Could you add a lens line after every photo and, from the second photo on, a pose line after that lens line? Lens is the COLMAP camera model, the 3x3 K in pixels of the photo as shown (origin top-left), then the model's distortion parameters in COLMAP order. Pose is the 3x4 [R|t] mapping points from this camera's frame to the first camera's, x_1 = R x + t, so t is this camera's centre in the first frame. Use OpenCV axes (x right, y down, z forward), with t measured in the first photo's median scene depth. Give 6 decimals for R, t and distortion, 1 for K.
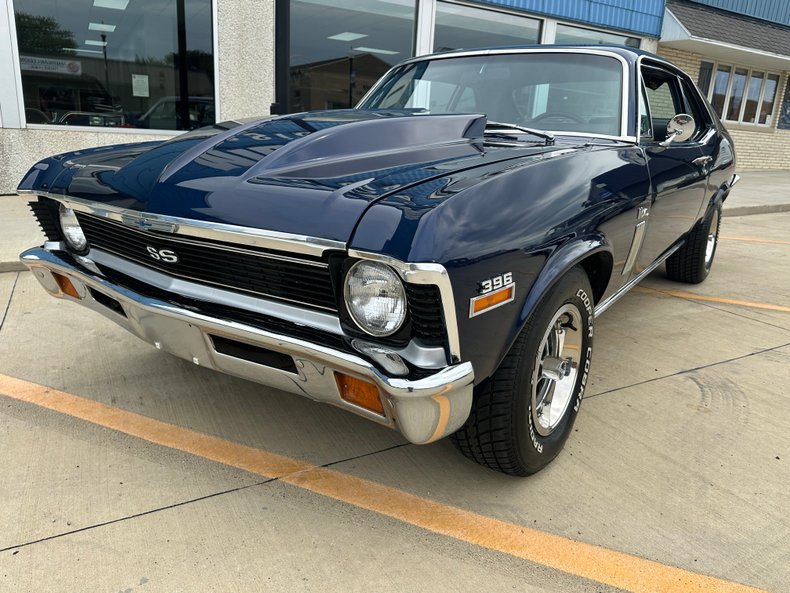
lens RADIAL K [[574.1, 0, 398.4], [0, 574.1, 292.1], [0, 0, 1]] dist [0.041987, -0.071290]
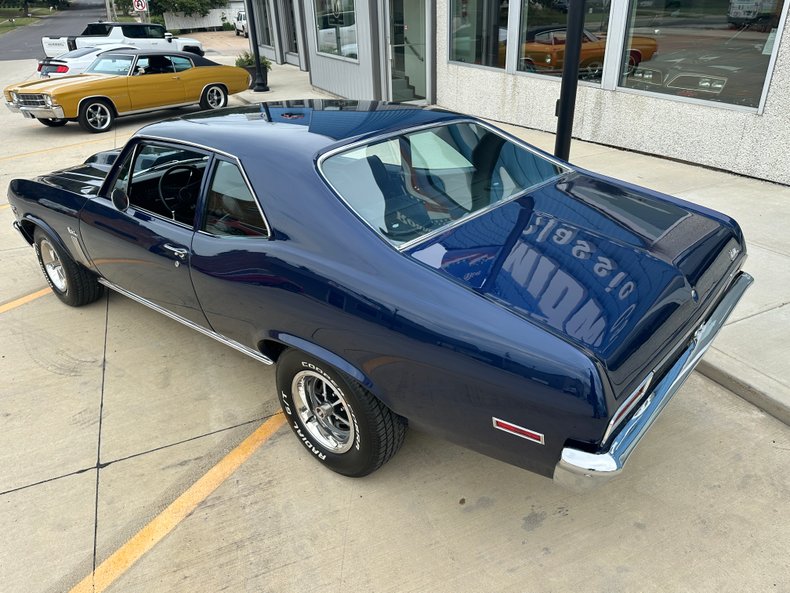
lens RADIAL K [[576.7, 0, 396.2], [0, 576.7, 293.1], [0, 0, 1]] dist [0.026265, -0.037956]
pose [[-0.088444, 0.405650, -0.909739, 2.246563], [-0.237137, 0.878484, 0.414768, -1.046277], [0.967442, 0.252417, 0.018498, 2.204032]]
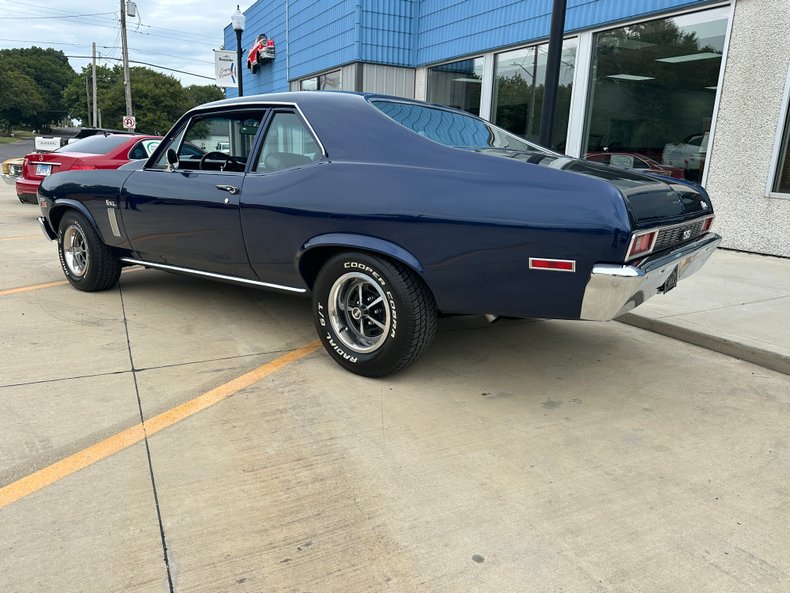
lens RADIAL K [[572.6, 0, 389.3], [0, 572.6, 291.8], [0, 0, 1]] dist [0.059752, -0.088500]
pose [[-0.037367, 0.184290, -0.982161, 2.591070], [-0.298123, 0.936035, 0.186977, -0.554687], [0.953796, 0.299792, 0.019964, 2.162430]]
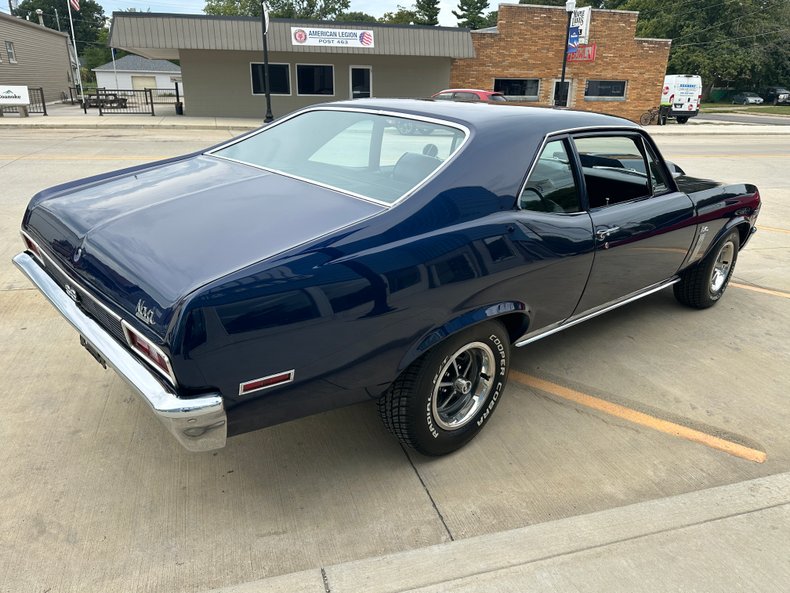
lens RADIAL K [[574.3, 0, 396.6], [0, 574.3, 297.6], [0, 0, 1]] dist [0.041296, -0.054823]
pose [[-0.977460, -0.134083, 0.163072, 0.360600], [-0.012109, 0.806757, 0.590759, -1.289065], [-0.210771, 0.575469, -0.790197, 3.590003]]
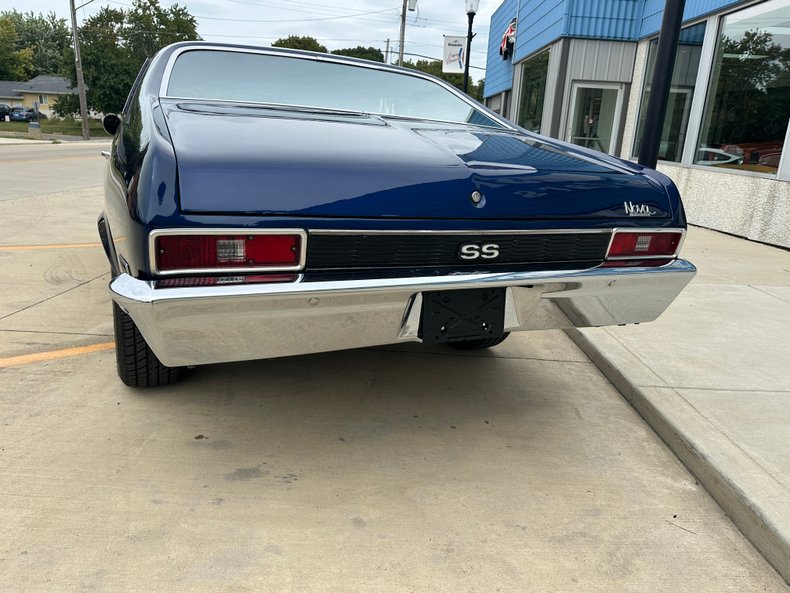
lens RADIAL K [[574.1, 0, 398.4], [0, 574.1, 292.1], [0, 0, 1]] dist [0.041987, -0.071290]
pose [[-0.480303, 0.161014, -0.862197, 1.929153], [-0.307077, 0.889923, 0.337255, -0.828176], [0.821591, 0.426746, -0.377989, 3.079825]]
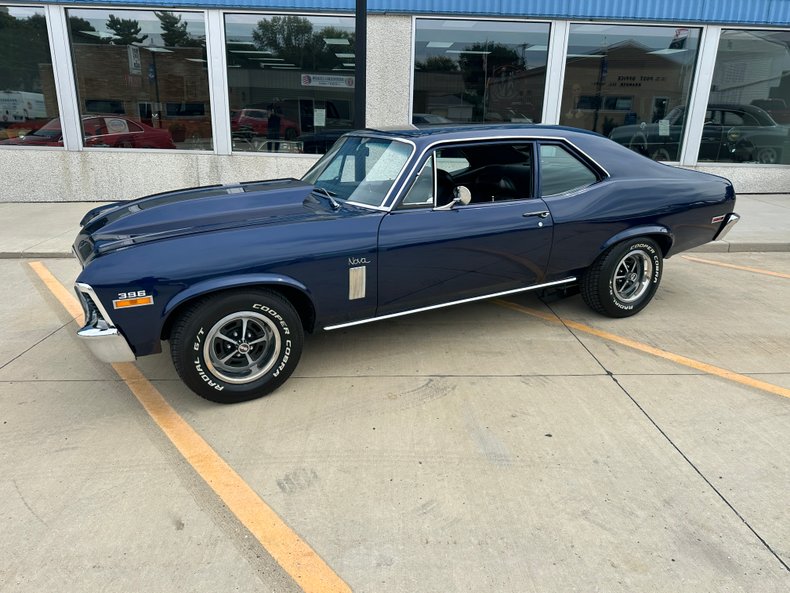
lens RADIAL K [[570.6, 0, 393.0], [0, 570.6, 290.4], [0, 0, 1]] dist [0.078393, -0.113000]
pose [[0.888651, 0.104901, -0.446424, 1.335628], [-0.098289, 0.994431, 0.038020, -0.142515], [0.447927, 0.010092, 0.894013, -0.347921]]
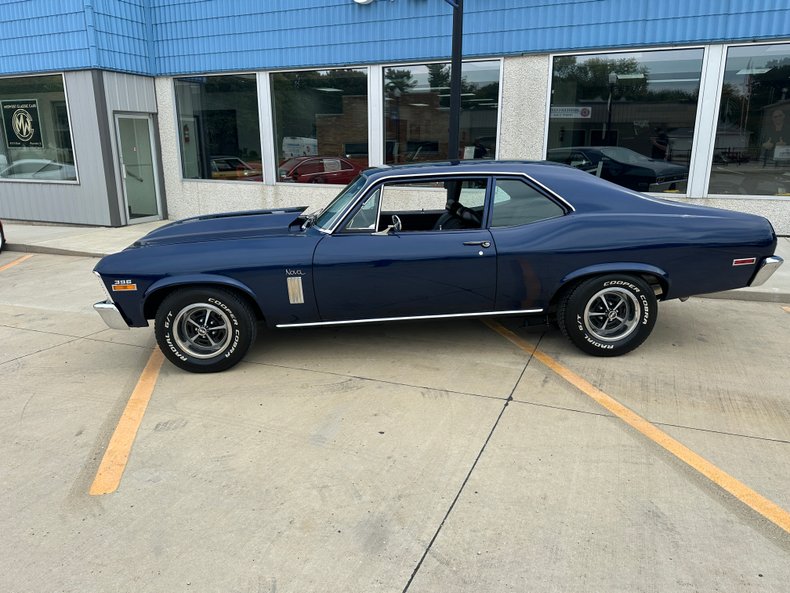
lens RADIAL K [[573.7, 0, 391.8], [0, 573.7, 285.1], [0, 0, 1]] dist [0.062758, -0.080352]
pose [[0.612217, 0.133751, -0.779295, 2.344721], [-0.173908, 0.984232, 0.032302, -0.239473], [0.771328, 0.115749, 0.625824, 0.088768]]
